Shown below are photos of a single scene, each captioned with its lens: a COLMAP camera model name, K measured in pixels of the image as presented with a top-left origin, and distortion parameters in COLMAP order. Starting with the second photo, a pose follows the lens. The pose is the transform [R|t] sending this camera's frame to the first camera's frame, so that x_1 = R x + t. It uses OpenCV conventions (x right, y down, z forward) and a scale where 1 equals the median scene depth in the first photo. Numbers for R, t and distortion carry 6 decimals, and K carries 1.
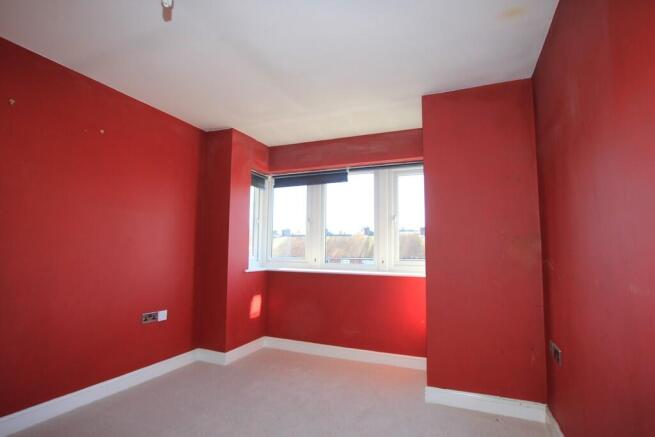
lens RADIAL K [[331.6, 0, 327.5], [0, 331.6, 218.5], [0, 0, 1]] dist [-0.000356, -0.000008]
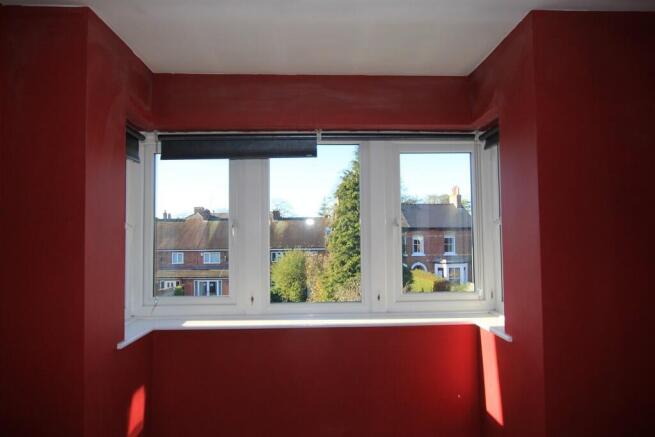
lens RADIAL K [[397.0, 0, 327.5], [0, 397.0, 218.5], [0, 0, 1]] dist [0.002171, -0.000027]
pose [[0.907863, -0.002476, 0.419260, -0.196301], [-0.019425, 0.998660, 0.047961, -0.039646], [-0.418817, -0.051686, 0.906598, 0.371685]]
